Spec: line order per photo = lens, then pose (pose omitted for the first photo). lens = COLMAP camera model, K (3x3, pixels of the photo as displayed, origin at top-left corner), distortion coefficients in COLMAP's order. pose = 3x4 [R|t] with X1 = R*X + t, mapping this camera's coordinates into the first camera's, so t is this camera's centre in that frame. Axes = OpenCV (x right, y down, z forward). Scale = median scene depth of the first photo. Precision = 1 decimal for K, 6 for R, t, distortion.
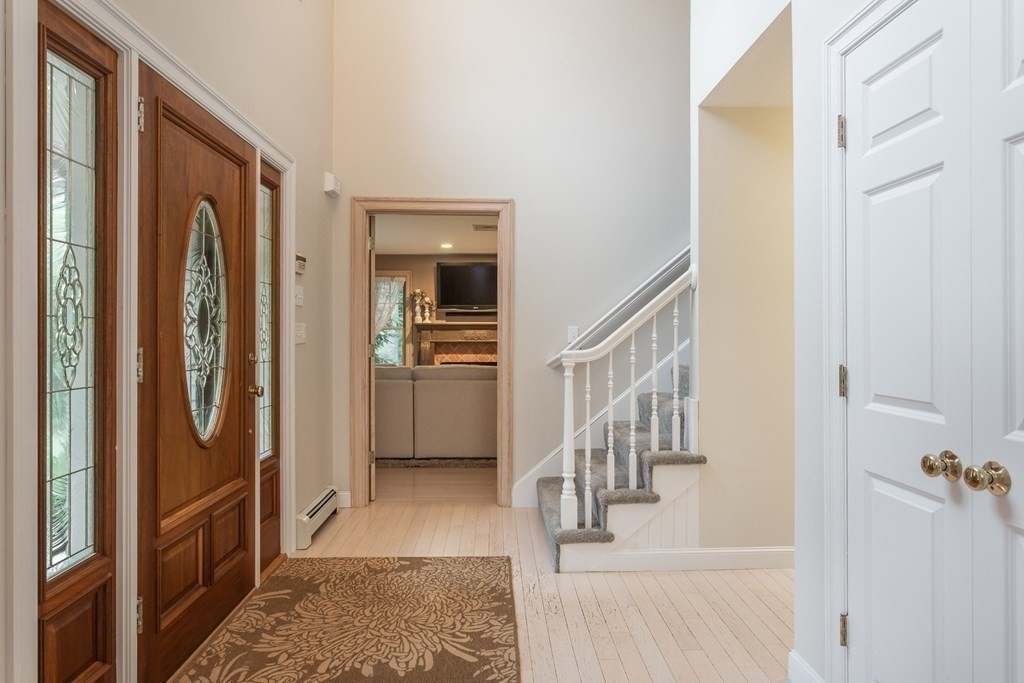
lens RADIAL K [[586.2, 0, 513.2], [0, 586.2, 337.0], [0, 0, 1]] dist [0.000058, 0.000365]
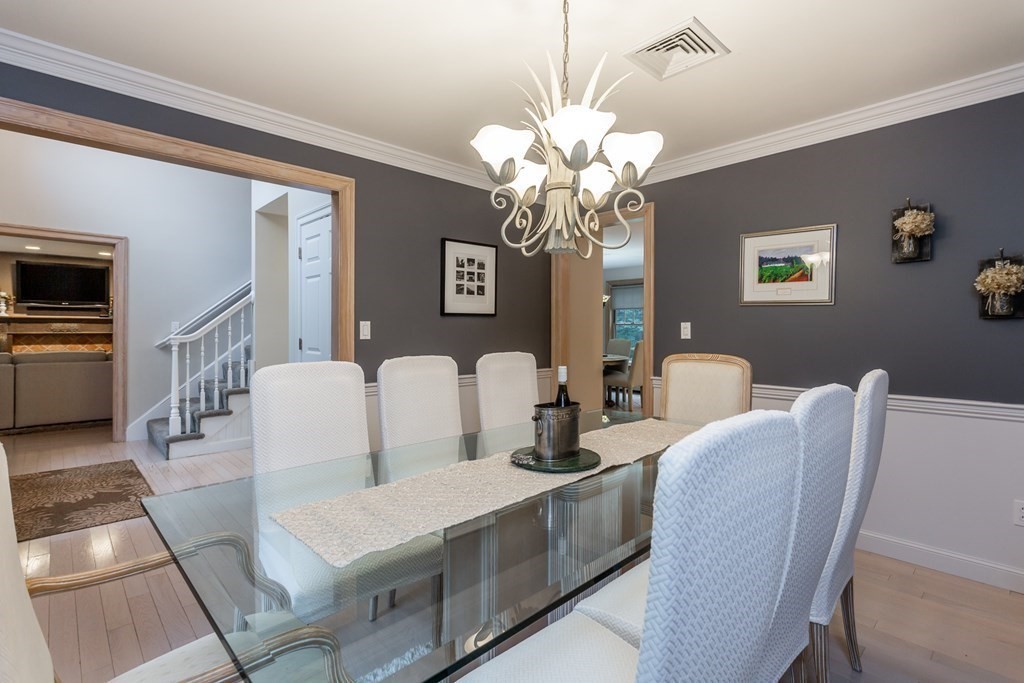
lens RADIAL K [[483.2, 0, 511.3], [0, 483.2, 332.7], [0, 0, 1]] dist [0.000913, 0.000120]
pose [[0.745990, -0.000557, 0.665957, -0.115742], [-0.001317, 0.999996, 0.002312, 0.008379], [-0.665956, -0.002602, 0.745986, -0.743165]]
